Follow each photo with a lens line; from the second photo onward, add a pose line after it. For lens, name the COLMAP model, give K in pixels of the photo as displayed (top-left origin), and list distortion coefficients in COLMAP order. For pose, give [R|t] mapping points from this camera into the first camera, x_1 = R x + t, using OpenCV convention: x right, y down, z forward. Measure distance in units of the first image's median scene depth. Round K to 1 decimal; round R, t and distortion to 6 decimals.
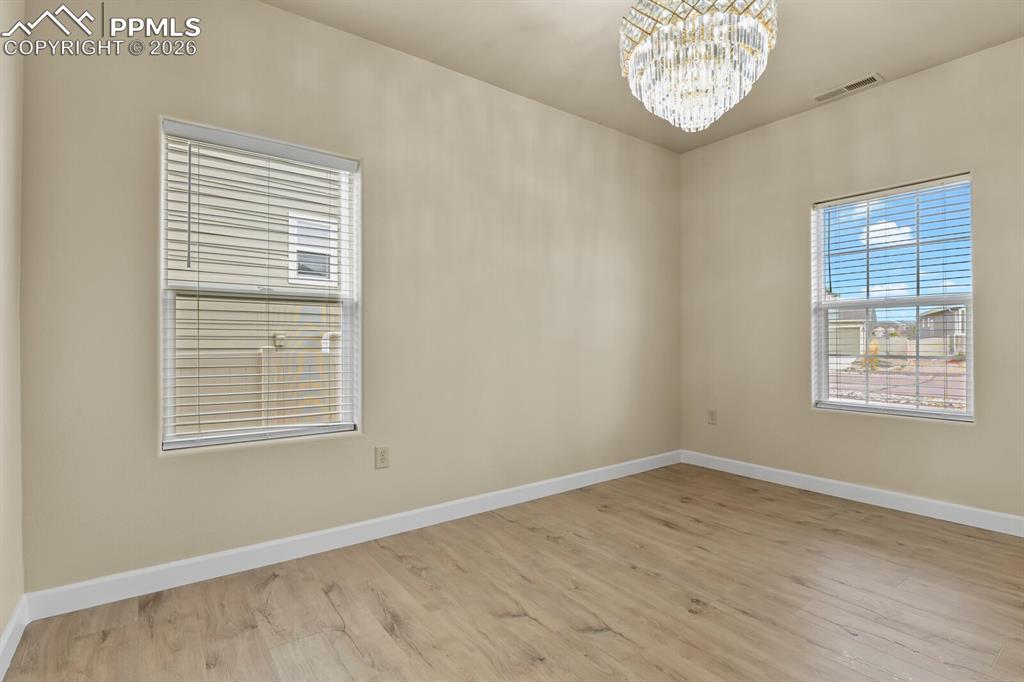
lens RADIAL K [[496.4, 0, 518.9], [0, 496.4, 342.1], [0, 0, 1]] dist [-0.007930, -0.006225]
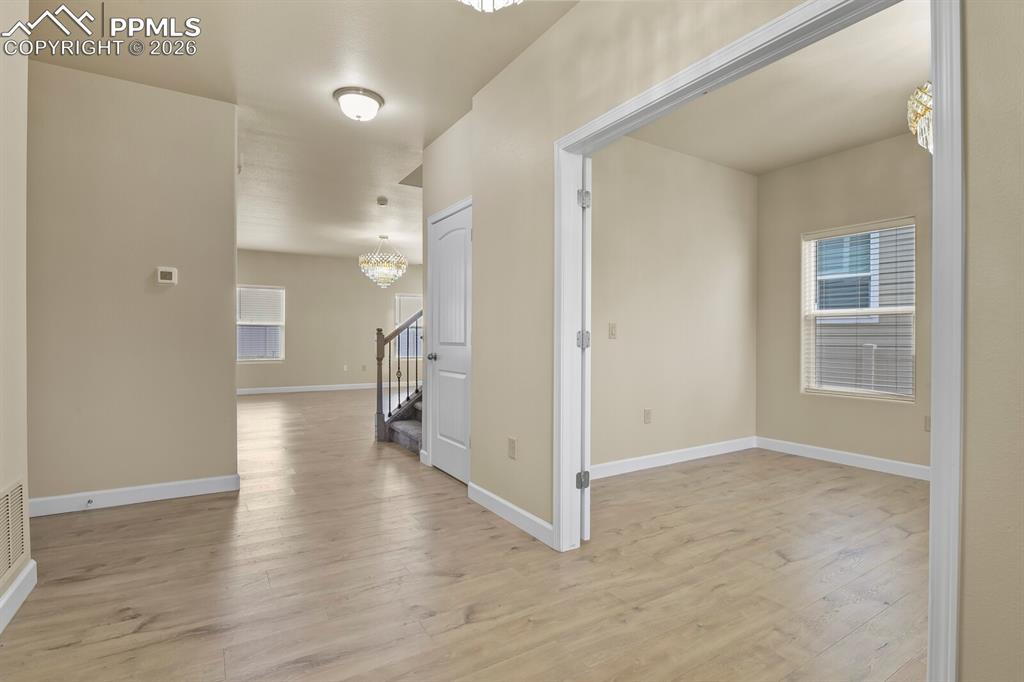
lens RADIAL K [[496.4, 0, 518.9], [0, 496.4, 342.1], [0, 0, 1]] dist [-0.007930, -0.006225]
pose [[-0.075691, 0.008270, -0.997097, 1.655000], [-0.004748, 0.999951, 0.008655, -0.003485], [0.997120, 0.005389, -0.075648, -0.065992]]
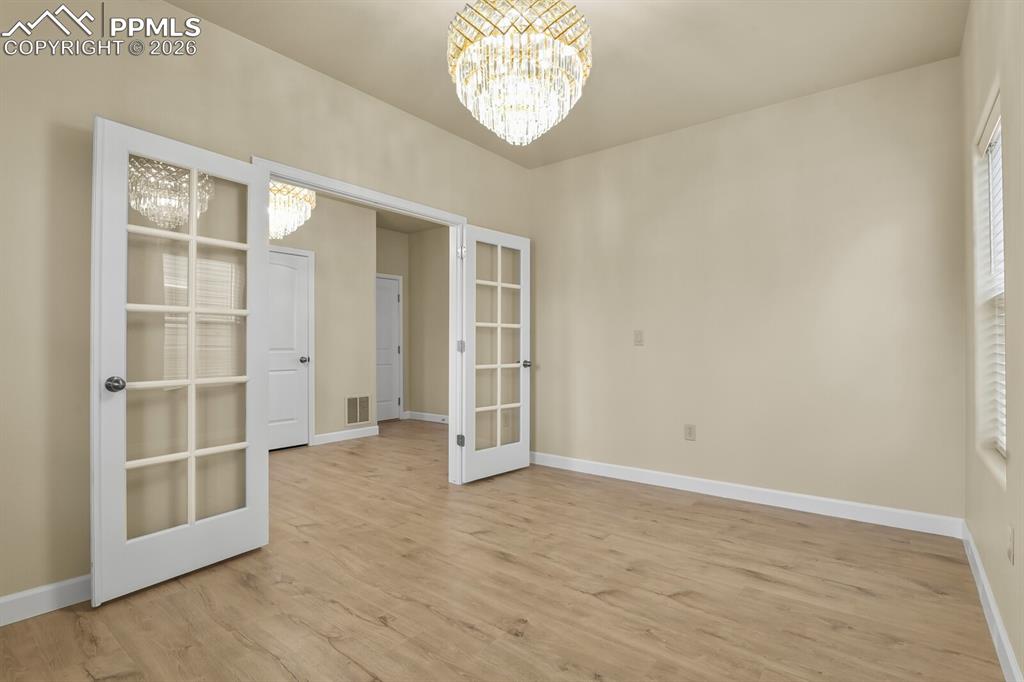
lens RADIAL K [[496.4, 0, 518.9], [0, 496.4, 342.1], [0, 0, 1]] dist [-0.007930, -0.006225]
pose [[-0.964454, 0.001940, -0.264244, 0.625741], [0.002321, 0.999997, -0.001130, -0.013076], [0.264240, -0.001703, -0.964455, 1.971344]]
